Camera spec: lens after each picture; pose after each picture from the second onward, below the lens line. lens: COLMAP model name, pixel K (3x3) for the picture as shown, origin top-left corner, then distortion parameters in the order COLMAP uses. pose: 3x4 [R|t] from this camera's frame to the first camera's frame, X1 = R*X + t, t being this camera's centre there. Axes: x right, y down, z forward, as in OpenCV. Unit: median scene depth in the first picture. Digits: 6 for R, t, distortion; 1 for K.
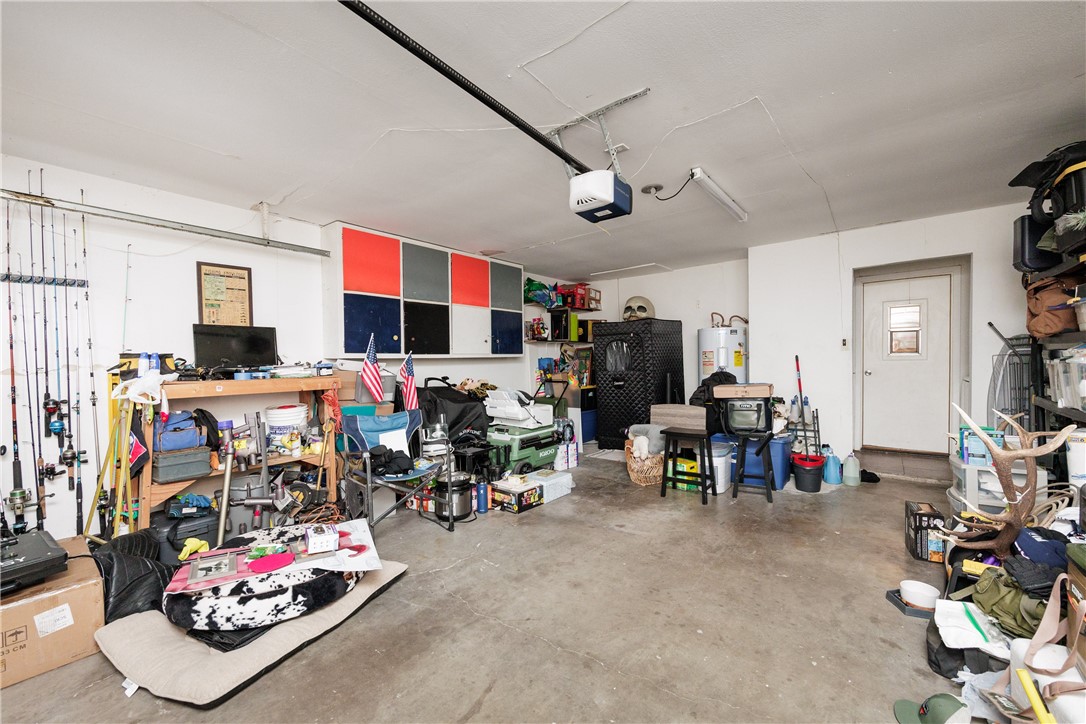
lens RADIAL K [[423.2, 0, 542.3], [0, 423.2, 364.3], [0, 0, 1]] dist [-0.004153, -0.000150]
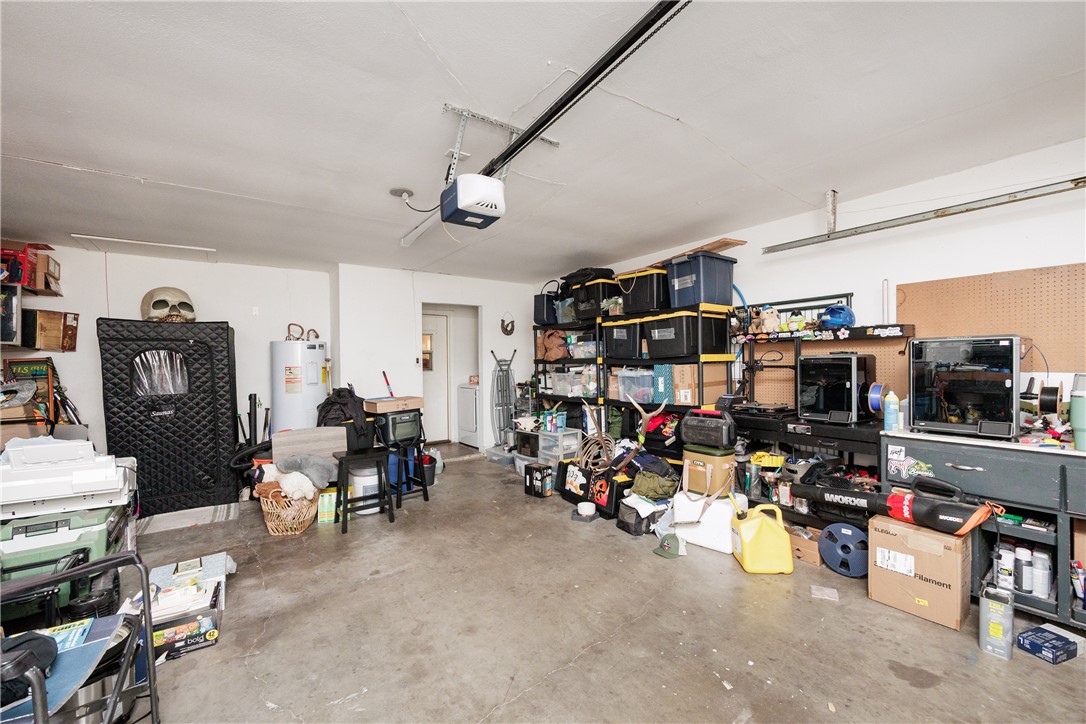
lens RADIAL K [[423.2, 0, 542.7], [0, 423.2, 364.6], [0, 0, 1]] dist [-0.004153, -0.000150]
pose [[0.284800, 0.015888, 0.958455, -0.431870], [0.024650, 0.999411, -0.023892, -0.001663], [-0.958270, 0.030430, 0.284240, 0.351777]]
